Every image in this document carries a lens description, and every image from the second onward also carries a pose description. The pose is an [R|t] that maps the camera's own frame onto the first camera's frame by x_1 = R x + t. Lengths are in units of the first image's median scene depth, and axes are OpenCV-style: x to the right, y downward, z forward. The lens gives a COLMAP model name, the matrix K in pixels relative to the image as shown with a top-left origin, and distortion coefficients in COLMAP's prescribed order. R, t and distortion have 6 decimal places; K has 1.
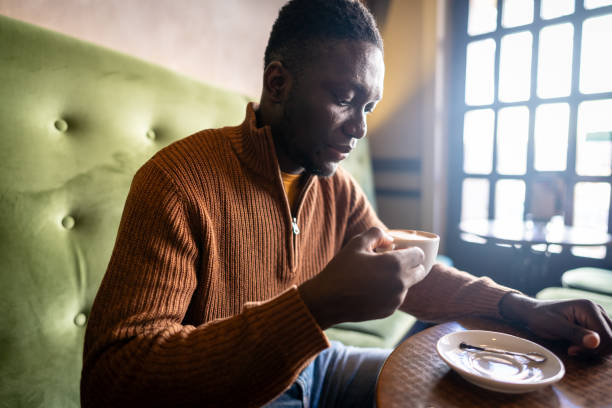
lens RADIAL K [[411.3, 0, 304.9], [0, 411.3, 202.8], [0, 0, 1]] dist [0.026546, -0.005070]
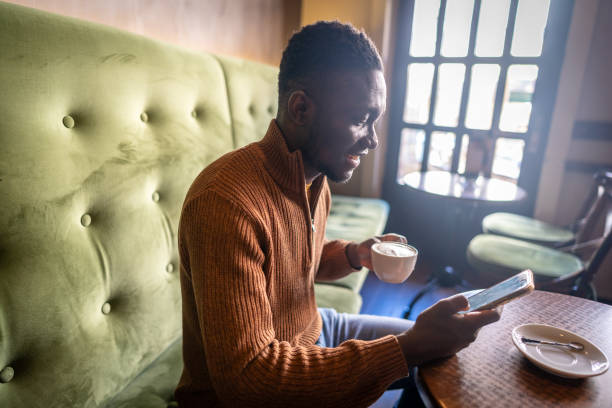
lens RADIAL K [[411.3, 0, 309.0], [0, 411.3, 202.6], [0, 0, 1]] dist [0.026546, -0.005070]
pose [[0.978172, -0.022128, 0.206615, -0.257189], [-0.018550, 0.981045, 0.192889, -0.208987], [-0.206967, -0.192512, 0.959221, -0.080070]]
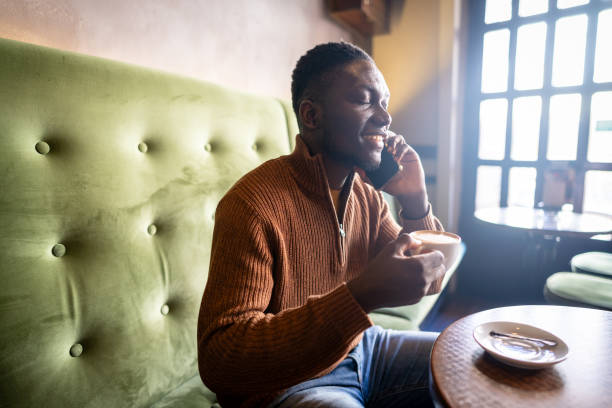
lens RADIAL K [[411.3, 0, 307.6], [0, 411.3, 203.6], [0, 0, 1]] dist [0.026546, -0.005070]
pose [[0.999767, -0.015655, -0.014860, -0.110054], [0.016493, 0.998179, 0.058028, -0.092845], [0.013924, -0.058260, 0.998204, -0.181185]]
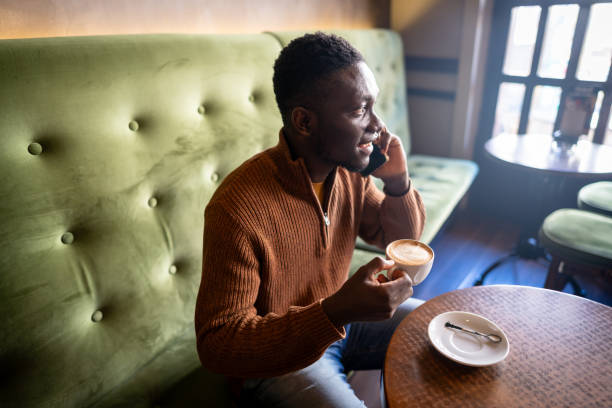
lens RADIAL K [[411.3, 0, 310.7], [0, 411.3, 199.4], [0, 0, 1]] dist [0.026546, -0.005070]
pose [[0.996191, -0.009179, -0.086718, 0.029421], [0.036980, 0.945067, 0.324779, -0.373691], [0.078974, -0.326749, 0.941806, -0.169614]]
